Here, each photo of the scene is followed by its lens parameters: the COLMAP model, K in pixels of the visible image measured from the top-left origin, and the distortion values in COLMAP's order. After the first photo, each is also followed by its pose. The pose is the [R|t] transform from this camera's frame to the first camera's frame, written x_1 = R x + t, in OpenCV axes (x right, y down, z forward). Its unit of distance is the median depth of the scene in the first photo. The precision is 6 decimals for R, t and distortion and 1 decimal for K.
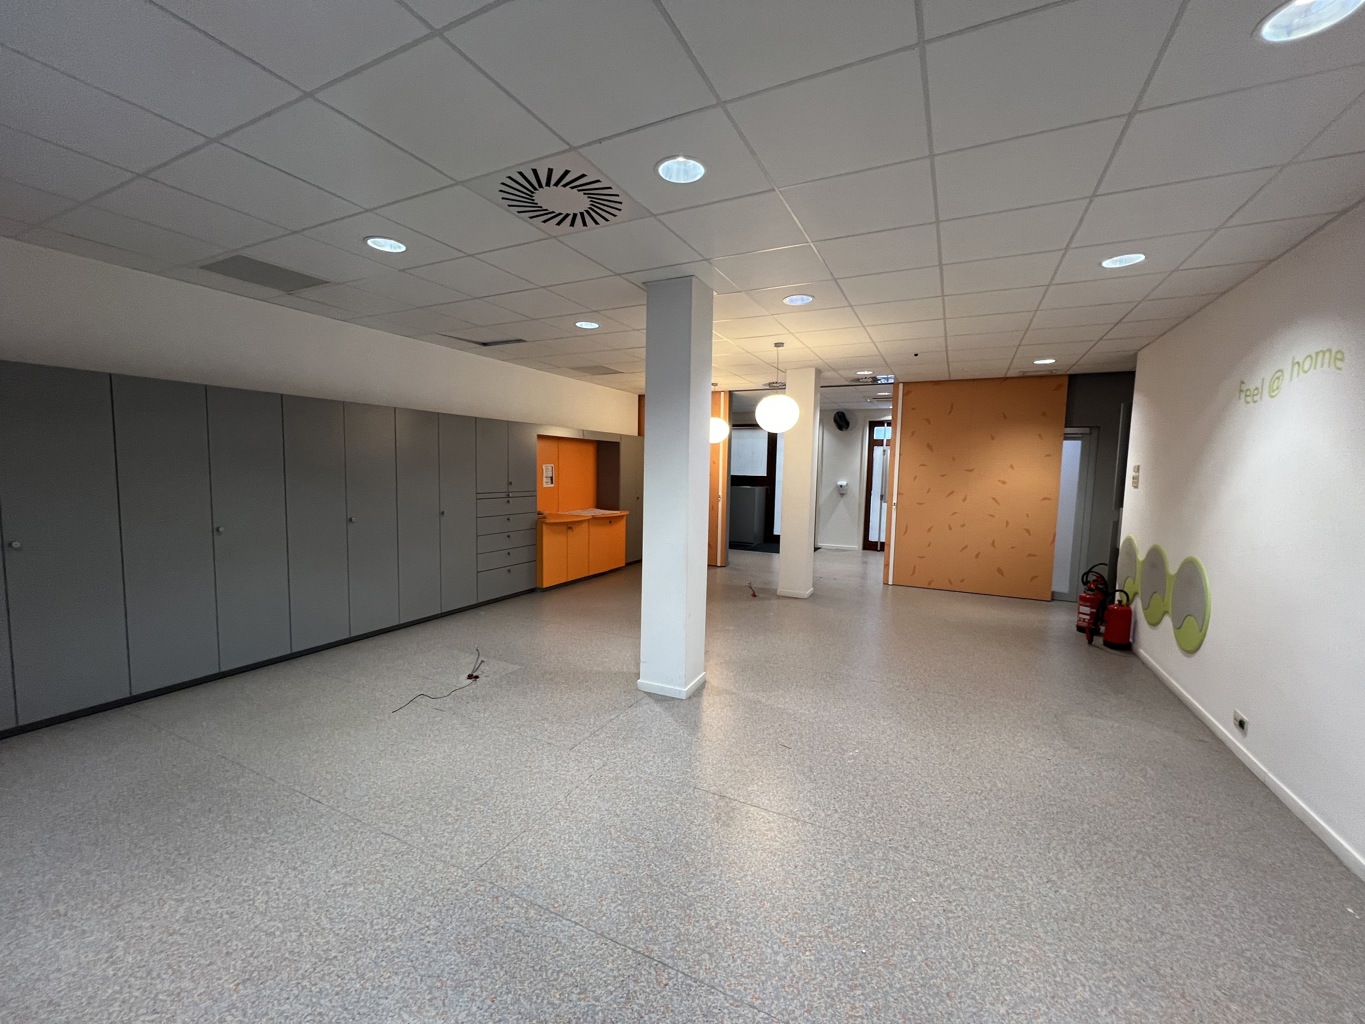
lens RADIAL K [[544.1, 0, 684.5], [0, 544.1, 510.1], [0, 0, 1]] dist [-0.000668, 0.000385]
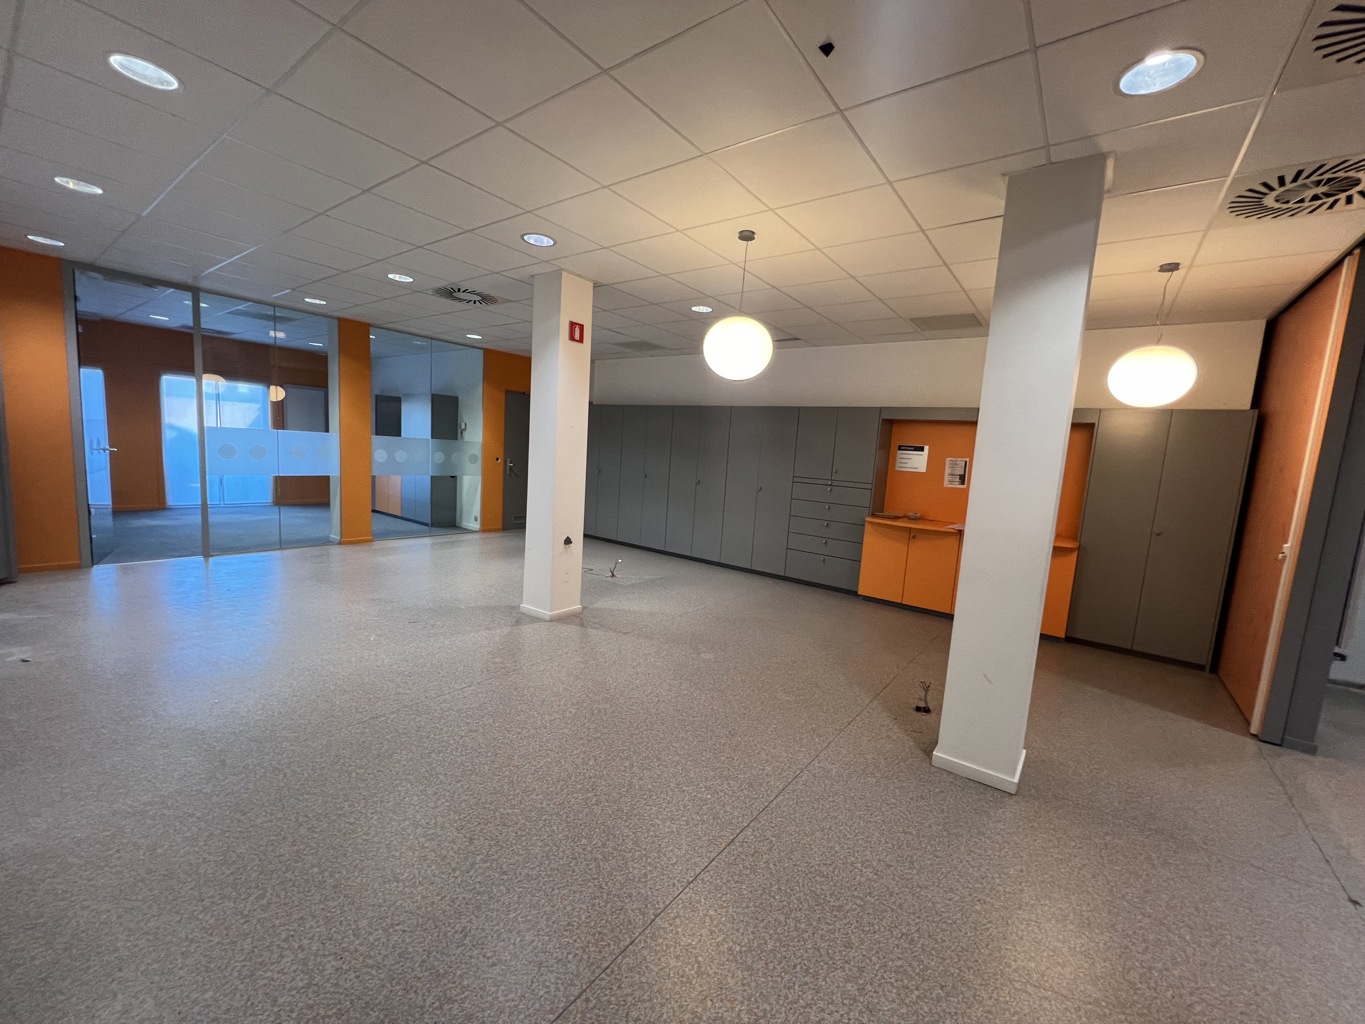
lens RADIAL K [[544.5, 0, 682.5], [0, 544.5, 512.0], [0, 0, 1]] dist [-0.000112, -0.000126]
pose [[-0.179118, 0.081925, -0.980411, 0.678455], [-0.145533, 0.983357, 0.108759, -0.043419], [0.973004, 0.162163, -0.164215, 0.899684]]
